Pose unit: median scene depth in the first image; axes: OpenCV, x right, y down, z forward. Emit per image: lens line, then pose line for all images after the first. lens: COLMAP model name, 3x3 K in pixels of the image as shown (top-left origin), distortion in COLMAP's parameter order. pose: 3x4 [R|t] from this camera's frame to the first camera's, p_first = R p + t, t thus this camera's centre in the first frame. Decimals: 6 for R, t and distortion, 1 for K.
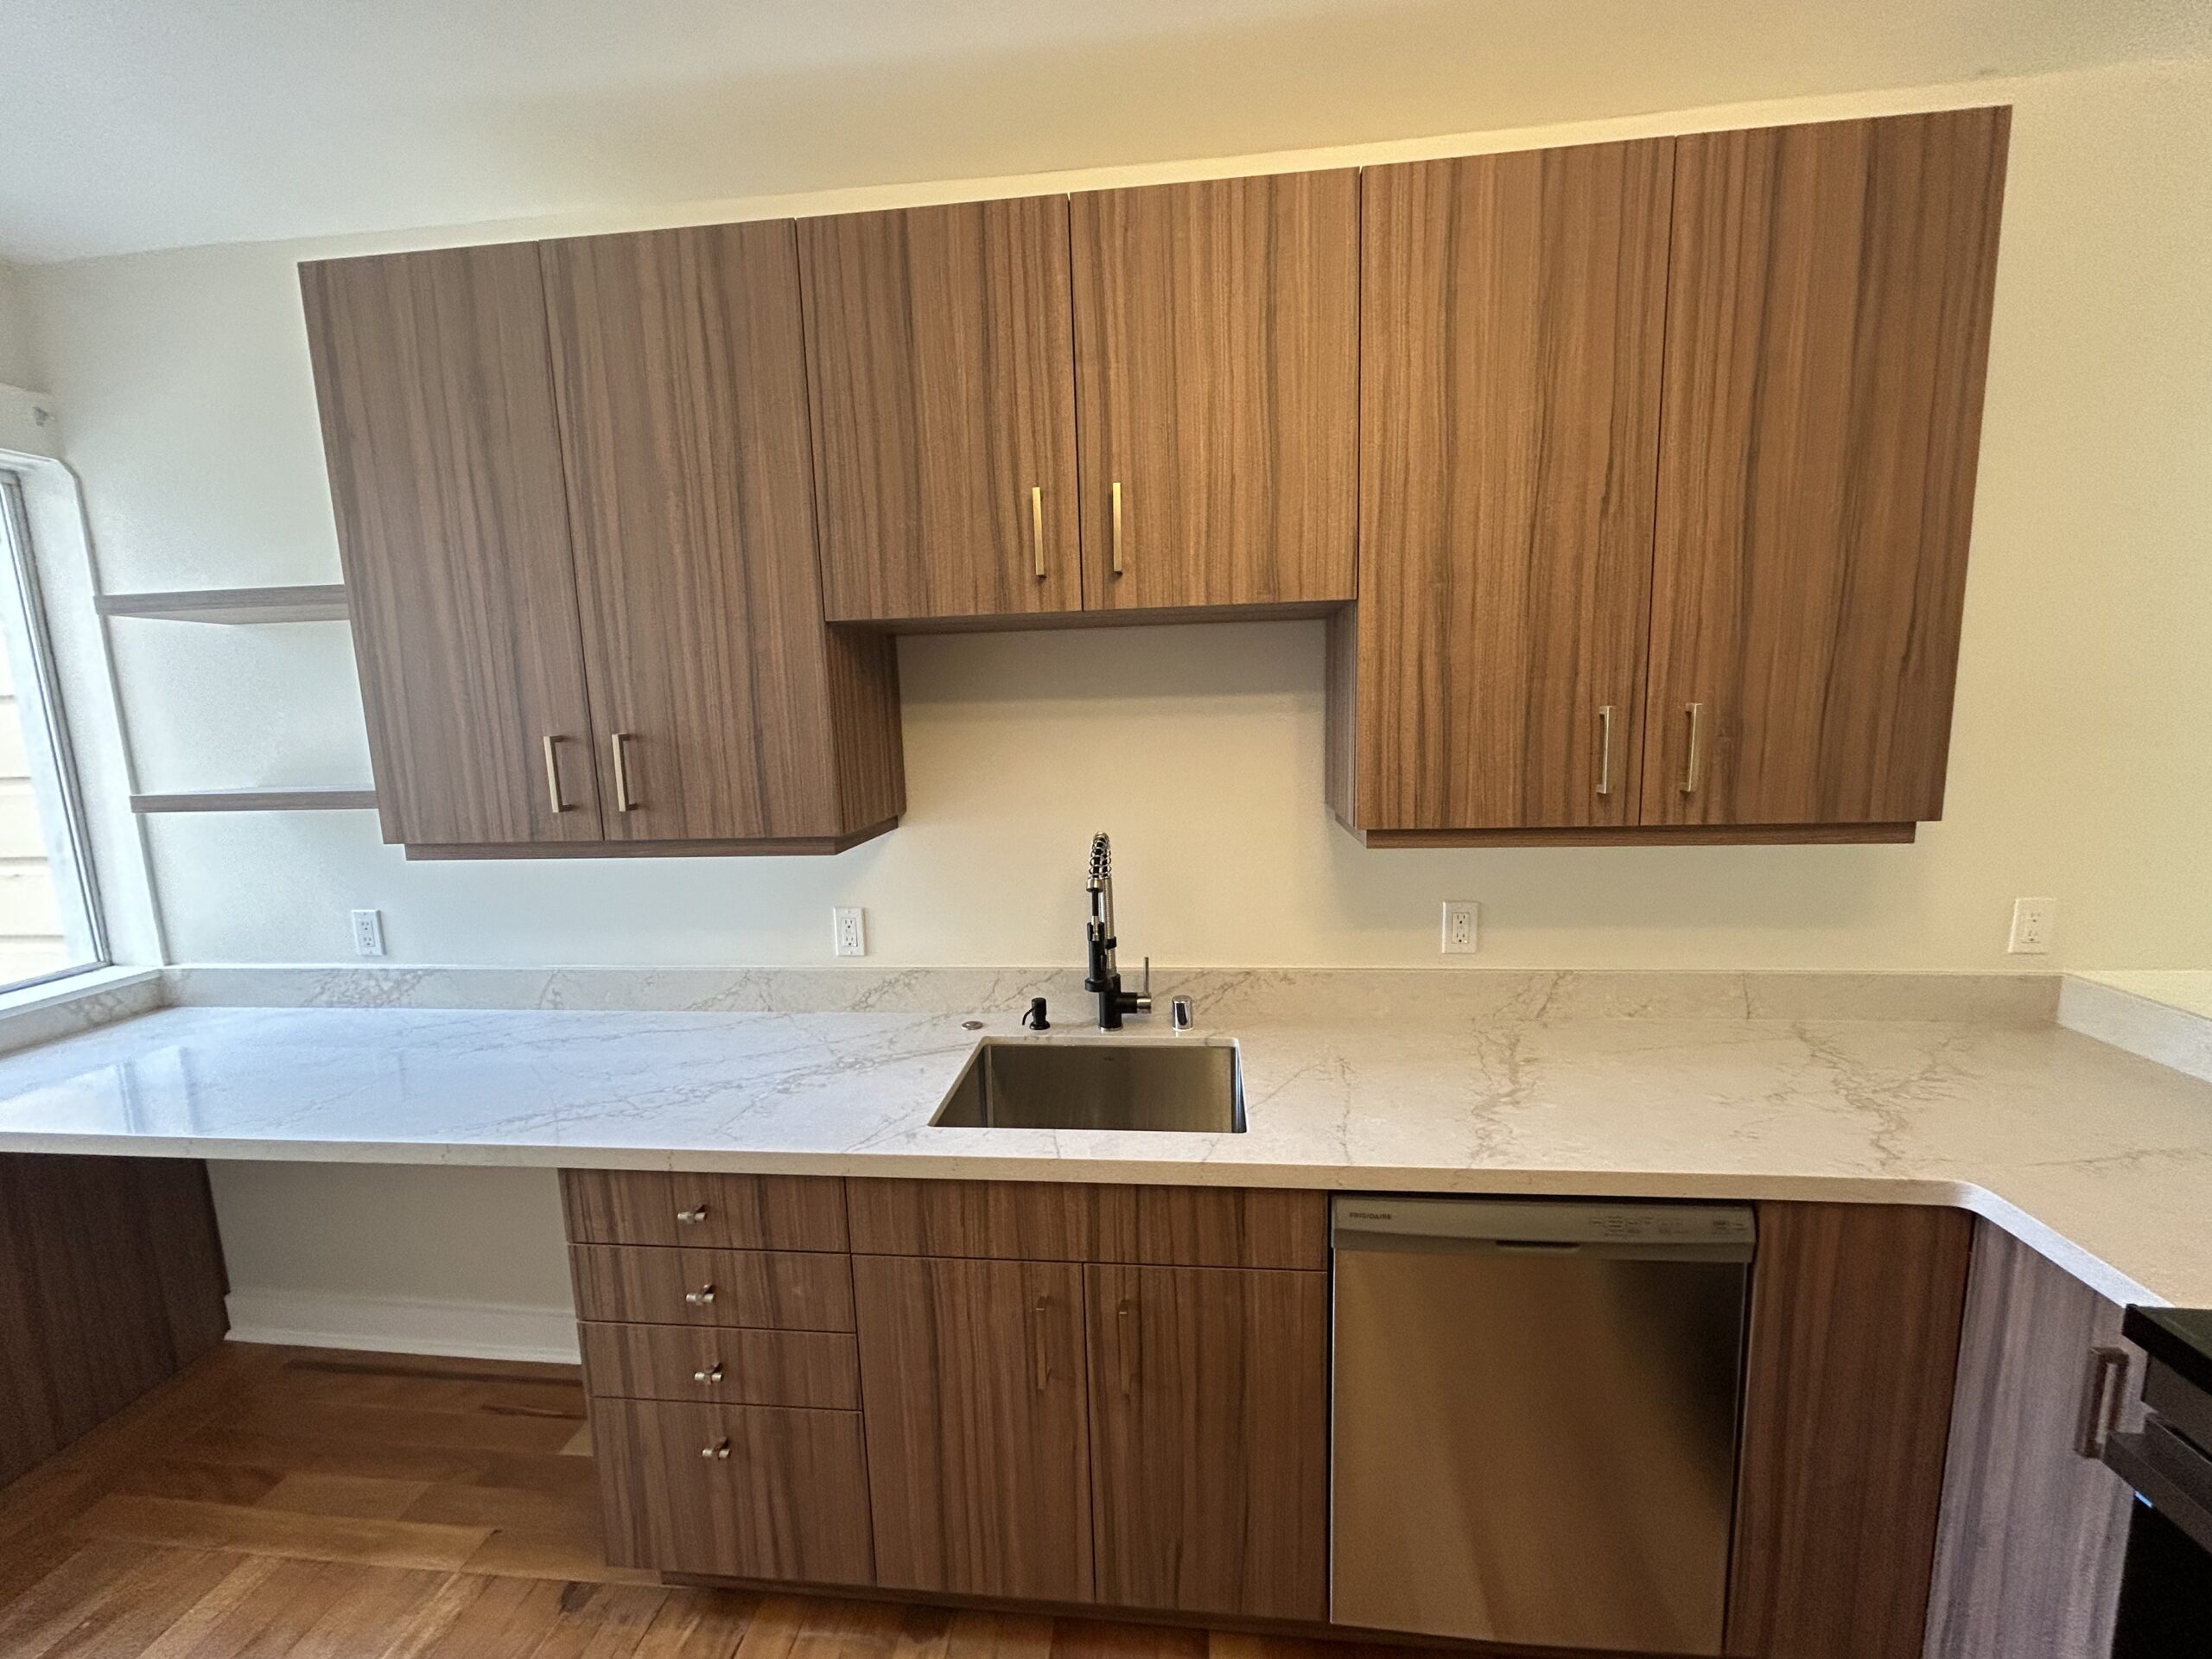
lens RADIAL K [[896.2, 0, 1103.1], [0, 896.2, 823.1], [0, 0, 1]] dist [-0.000287, 0.000268]
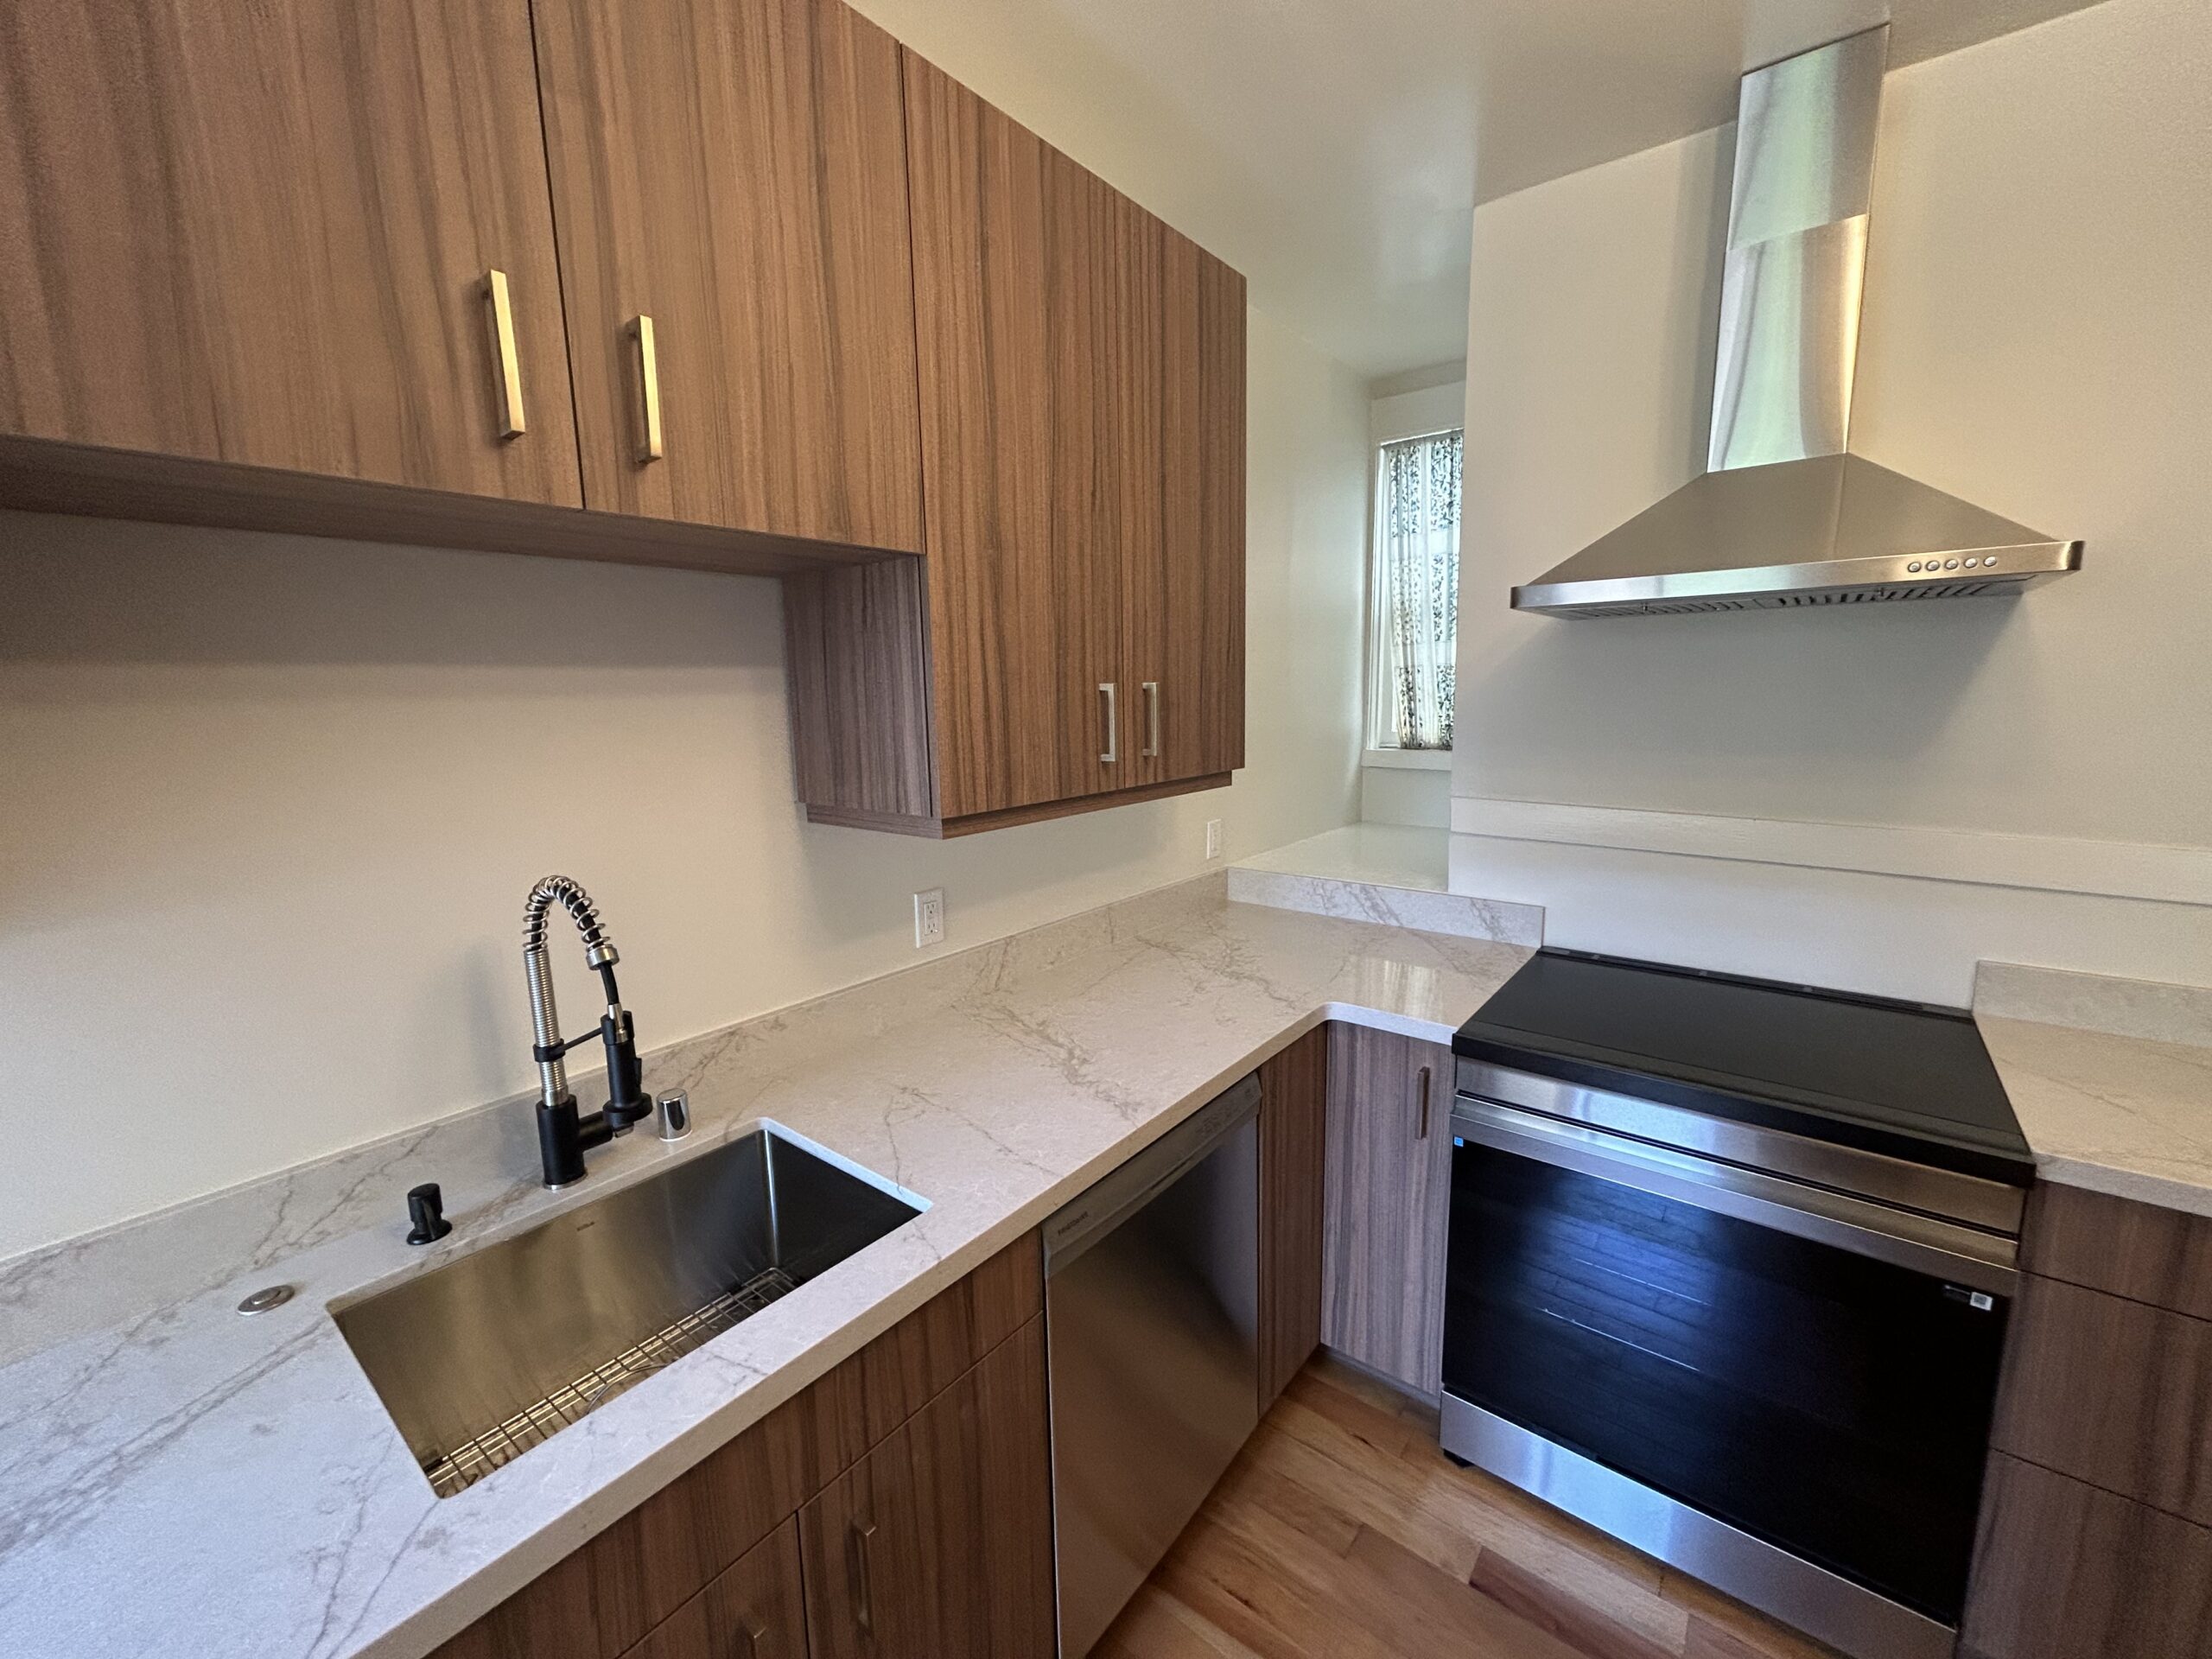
lens RADIAL K [[888.2, 0, 1105.7], [0, 888.2, 824.5], [0, 0, 1]] dist [-0.000527, 0.000159]
pose [[0.534873, -0.111083, 0.837599, -0.337883], [0.120164, 0.991245, 0.054725, -0.014769], [-0.836344, 0.071379, 0.543538, 0.364494]]
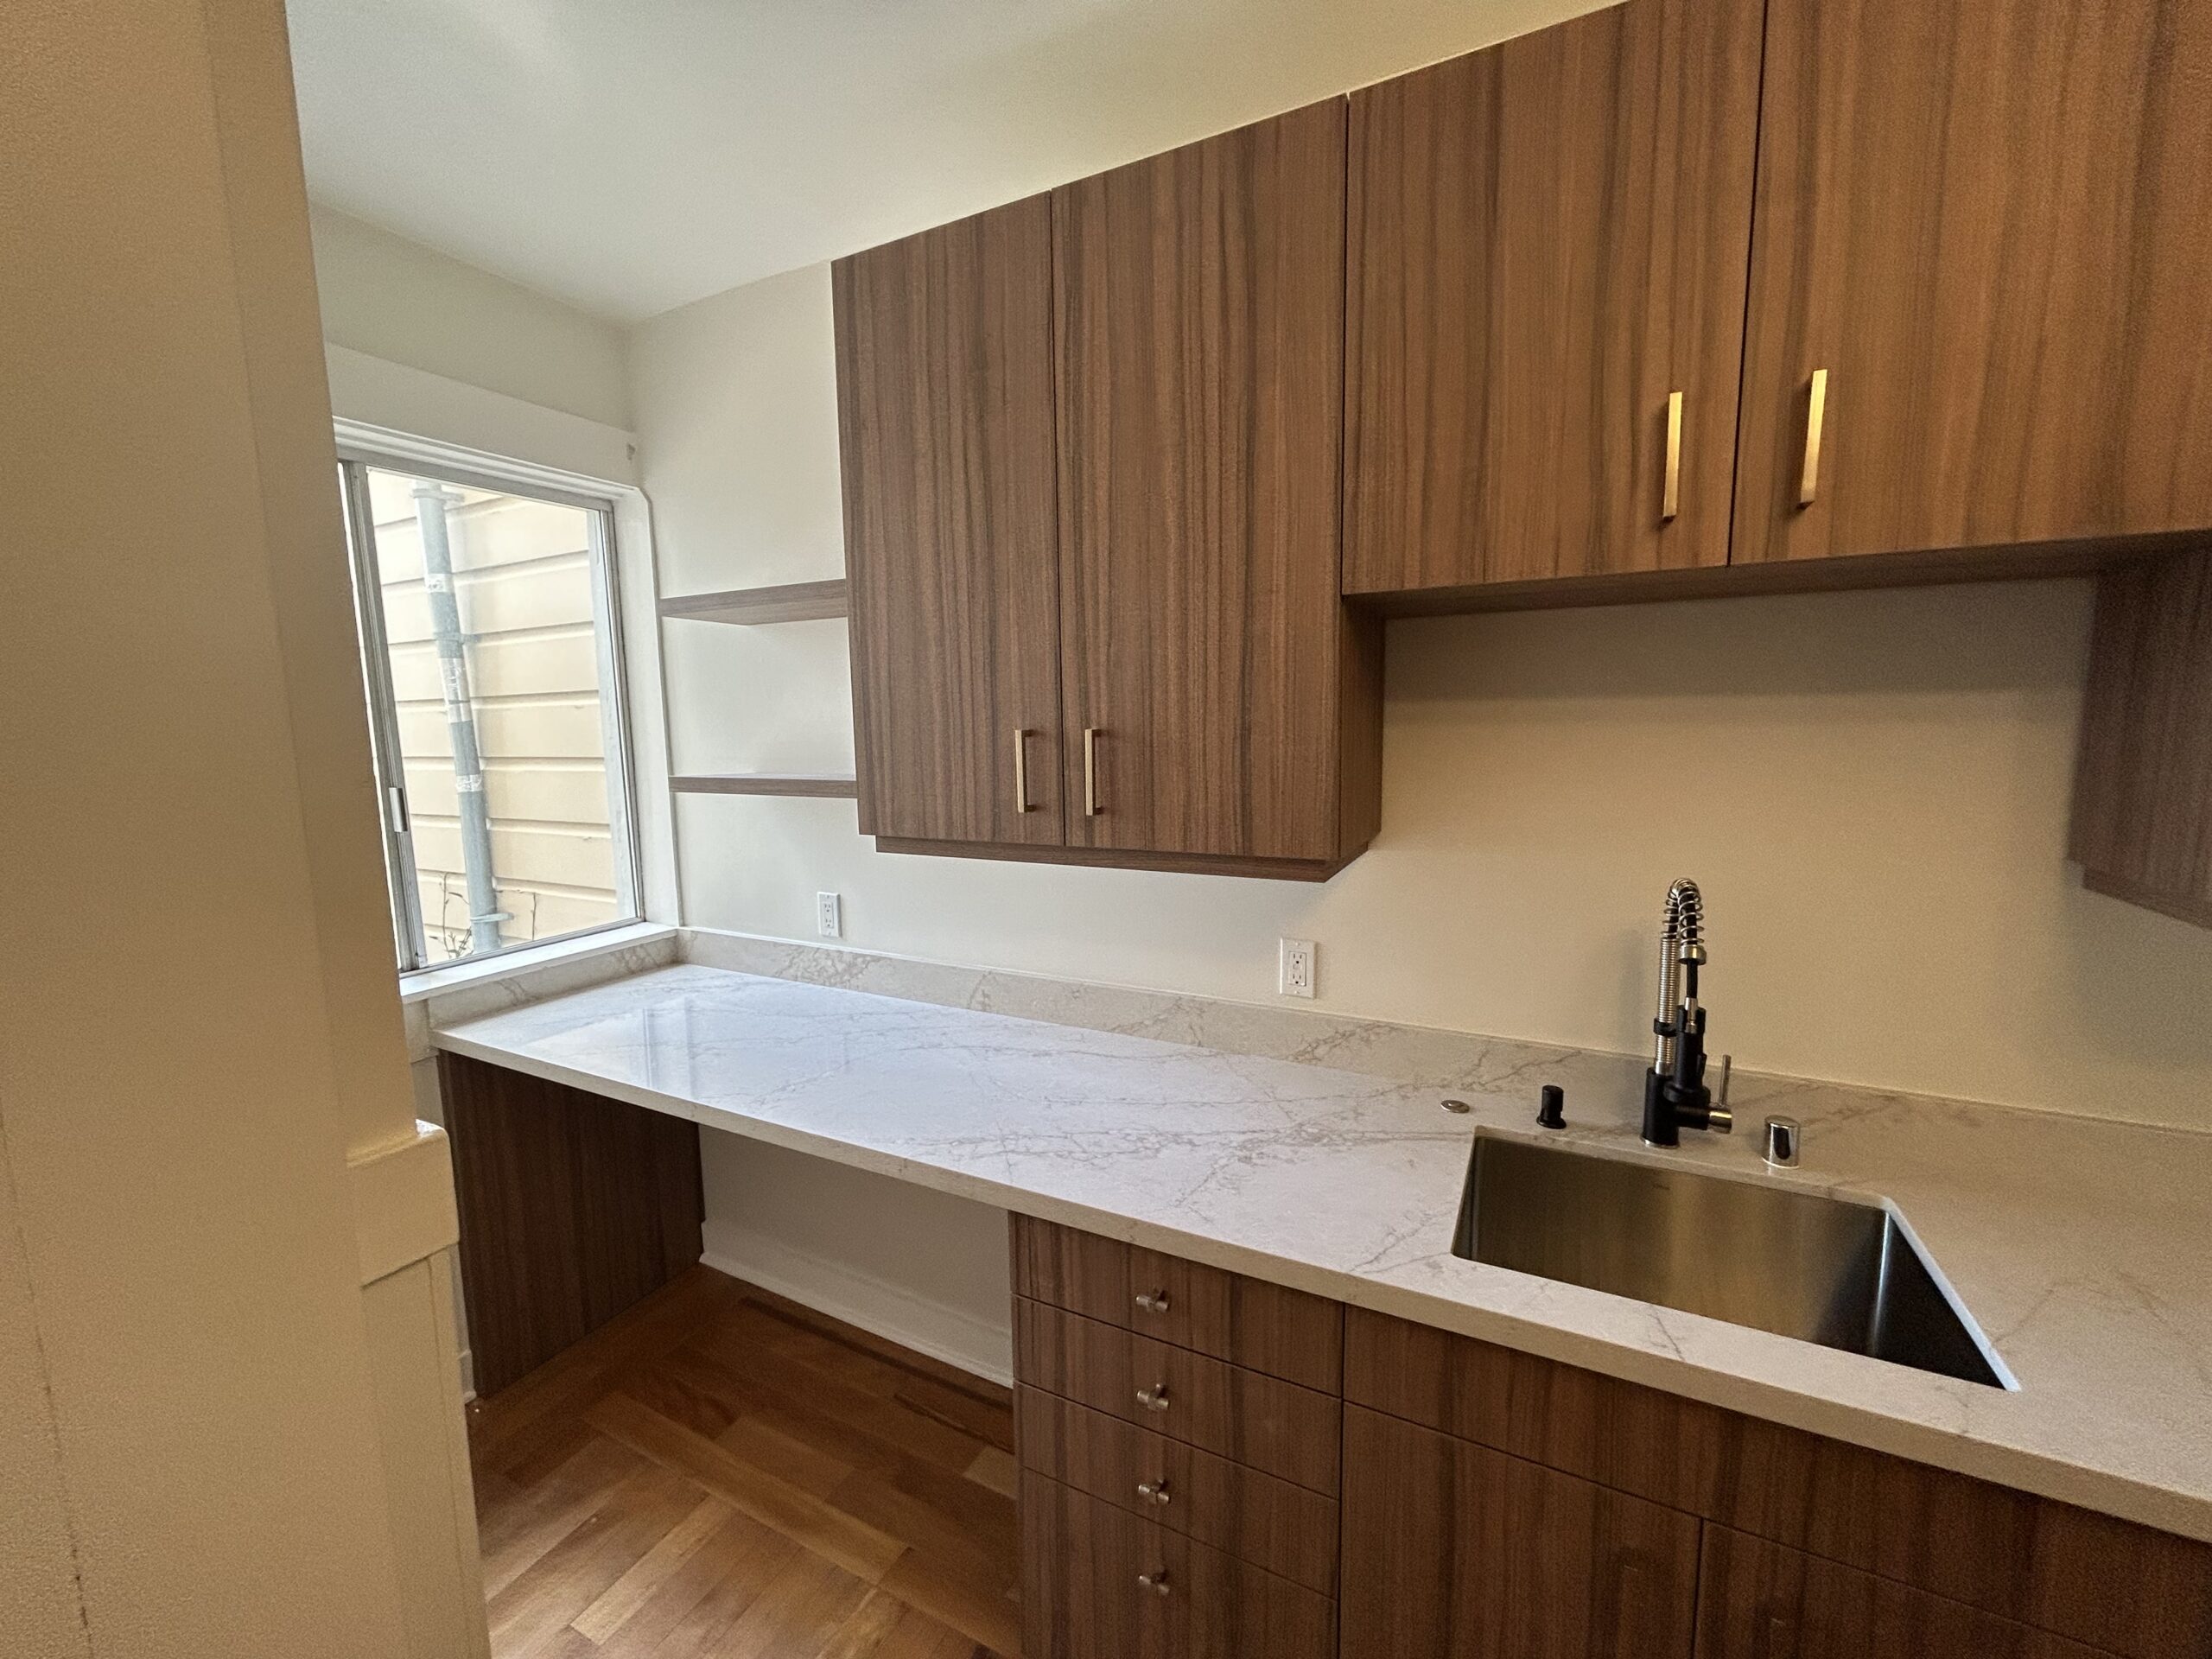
lens RADIAL K [[888.2, 0, 1105.7], [0, 888.2, 824.5], [0, 0, 1]] dist [-0.000527, 0.000159]
pose [[0.934845, 0.058697, -0.350170, -0.207720], [-0.063374, 0.997988, -0.001900, -0.003200], [0.349354, 0.023968, 0.936684, 0.173897]]
